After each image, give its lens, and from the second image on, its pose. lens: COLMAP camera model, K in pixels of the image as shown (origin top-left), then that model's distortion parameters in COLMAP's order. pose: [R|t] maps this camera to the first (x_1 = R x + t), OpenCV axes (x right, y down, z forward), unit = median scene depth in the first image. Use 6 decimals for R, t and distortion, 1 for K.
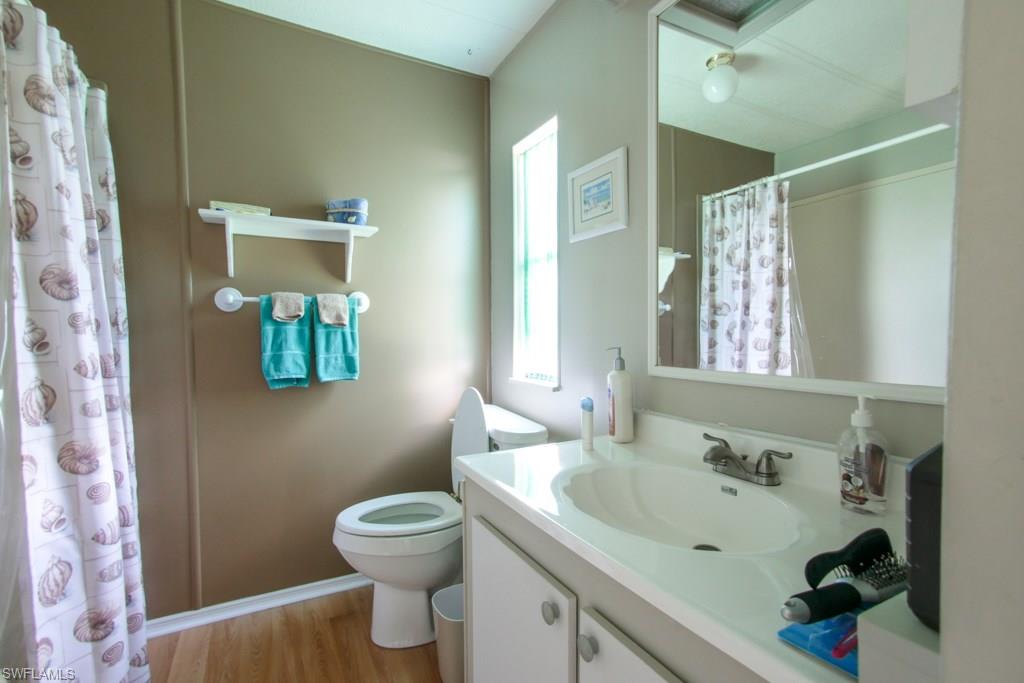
lens RADIAL K [[471.1, 0, 505.1], [0, 471.1, 363.6], [0, 0, 1]] dist [0.002505, 0.005854]
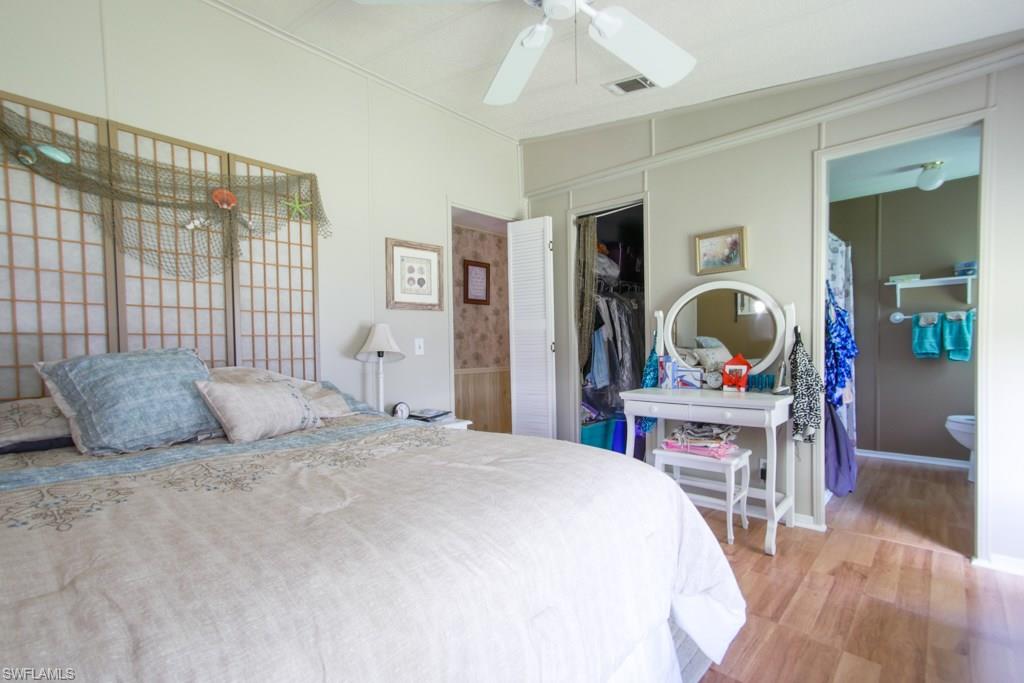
lens RADIAL K [[471.1, 0, 513.6], [0, 471.1, 348.3], [0, 0, 1]] dist [0.002505, 0.005854]
pose [[0.342789, 0.012081, -0.939335, 0.916979], [-0.041433, 0.999139, -0.002270, 0.093326], [0.938498, 0.039698, 0.342994, -1.496895]]
